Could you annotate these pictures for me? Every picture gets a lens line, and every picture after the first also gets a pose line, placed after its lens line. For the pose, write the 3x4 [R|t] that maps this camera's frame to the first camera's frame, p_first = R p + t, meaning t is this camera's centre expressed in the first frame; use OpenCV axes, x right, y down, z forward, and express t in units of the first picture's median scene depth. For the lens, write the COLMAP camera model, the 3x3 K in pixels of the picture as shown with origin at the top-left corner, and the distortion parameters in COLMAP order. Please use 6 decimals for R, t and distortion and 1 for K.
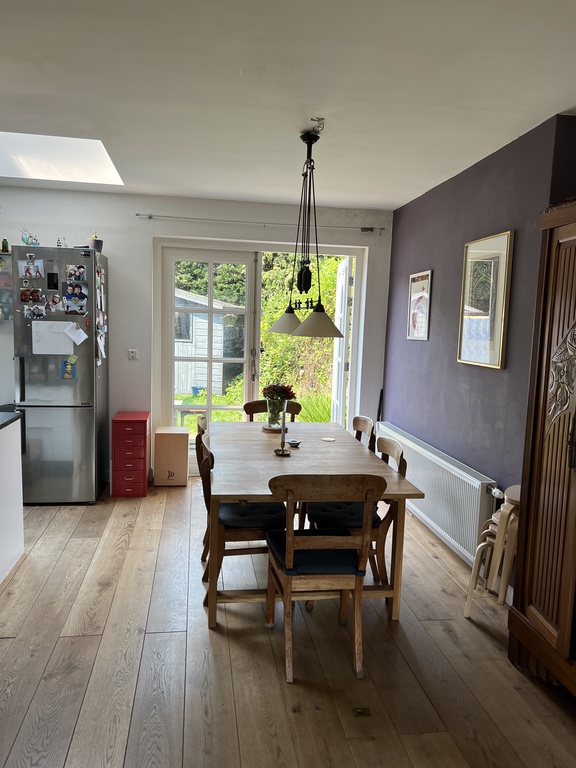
lens RADIAL K [[578.5, 0, 288.5], [0, 578.5, 387.5], [0, 0, 1]] dist [0.040392, -0.000280]
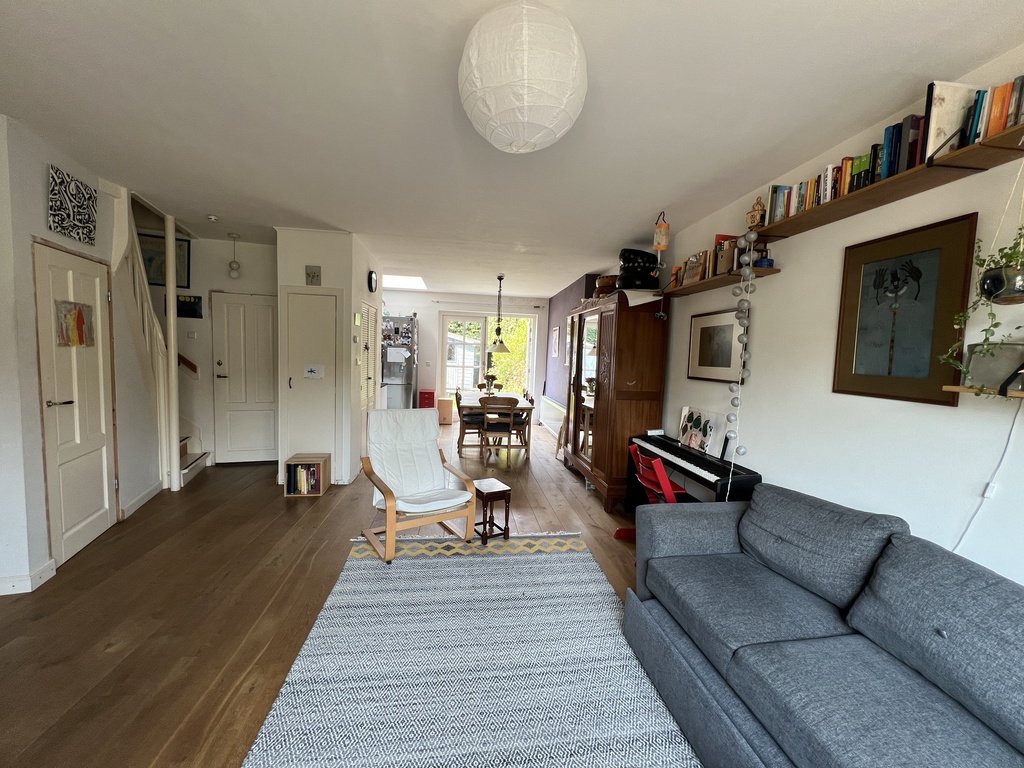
lens RADIAL K [[409.4, 0, 511.4], [0, 409.4, 380.8], [0, 0, 1]] dist [-0.000142, 0.000006]
pose [[0.999393, 0.007551, -0.034010, 0.113265], [-0.009148, 0.998851, -0.047045, 0.090068], [0.033616, 0.047328, 0.998314, -0.610650]]
